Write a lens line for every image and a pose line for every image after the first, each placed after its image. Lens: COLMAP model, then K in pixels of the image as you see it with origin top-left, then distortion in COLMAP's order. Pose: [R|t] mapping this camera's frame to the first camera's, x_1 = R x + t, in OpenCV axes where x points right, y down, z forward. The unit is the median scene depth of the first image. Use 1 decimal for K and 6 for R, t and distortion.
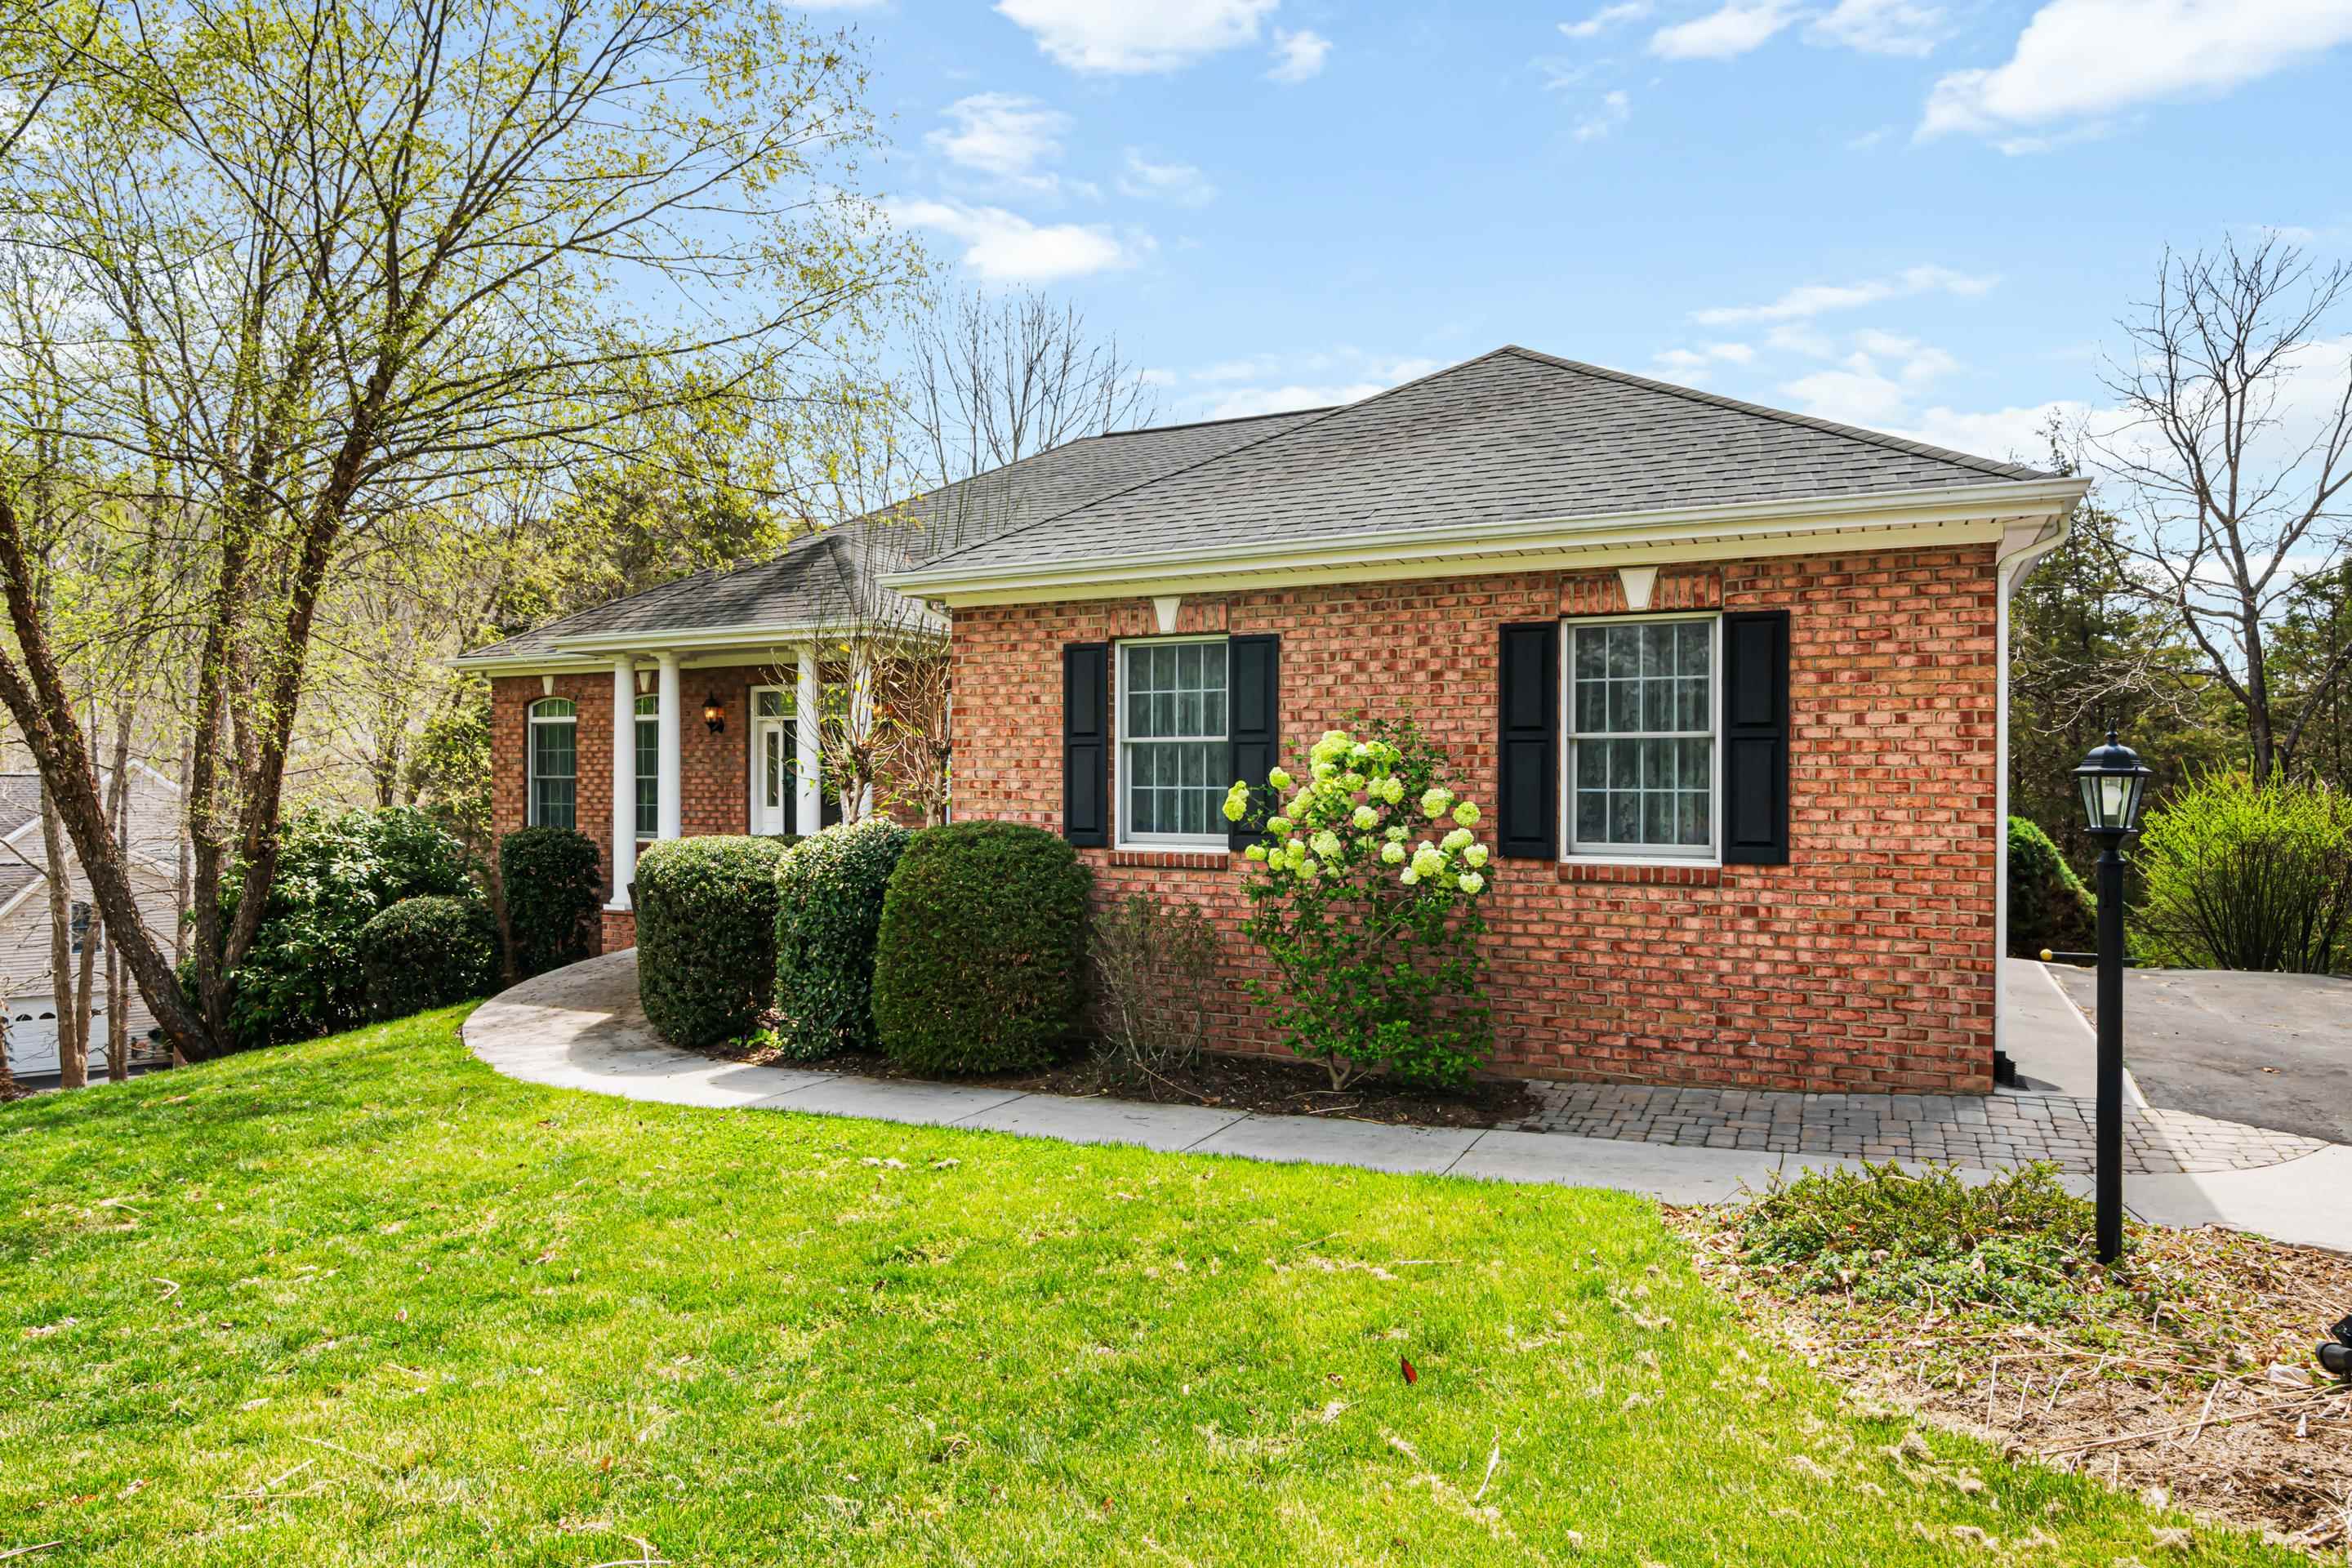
lens RADIAL K [[1465.4, 0, 1176.0], [0, 1465.4, 784.0], [0, 0, 1]] dist [-0.002981, -0.002409]
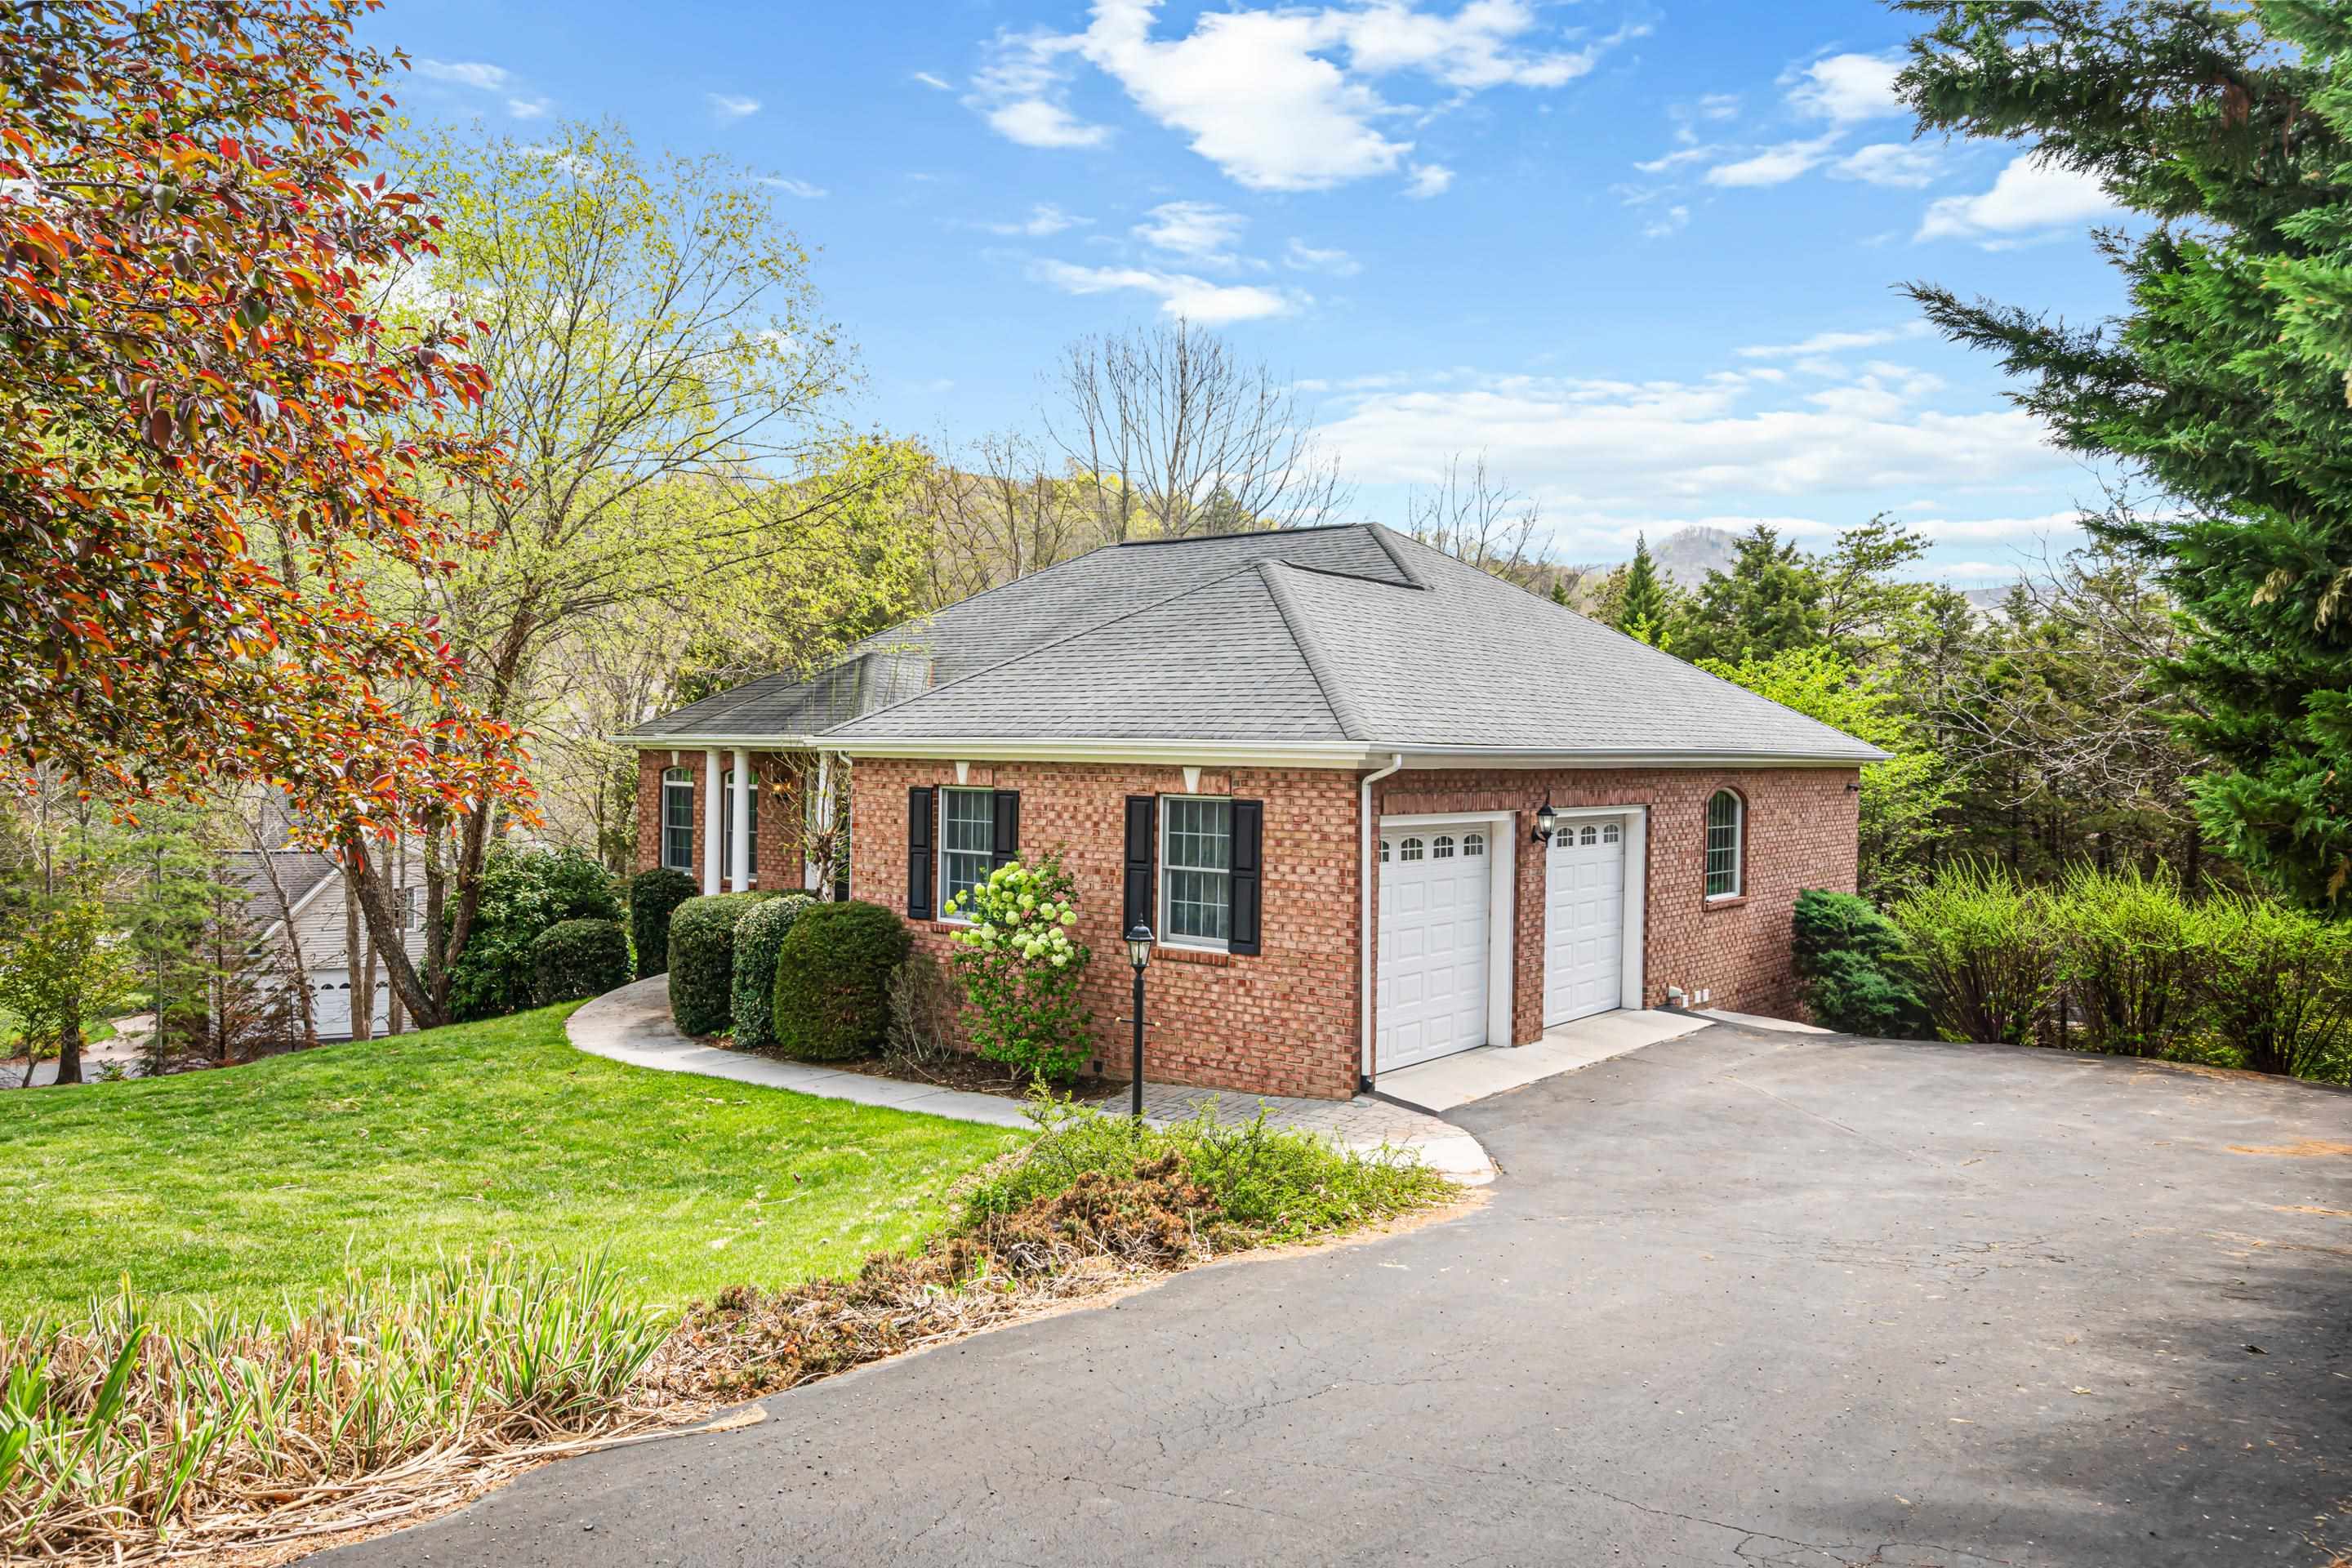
lens RADIAL K [[1661.7, 0, 1176.0], [0, 1661.7, 784.0], [0, 0, 1]] dist [0.004011, 0.001099]
pose [[0.979971, 0.019194, -0.198212, 0.639092], [-0.016978, 0.999773, 0.012873, -0.147123], [0.198414, -0.009250, 0.980075, -0.774597]]
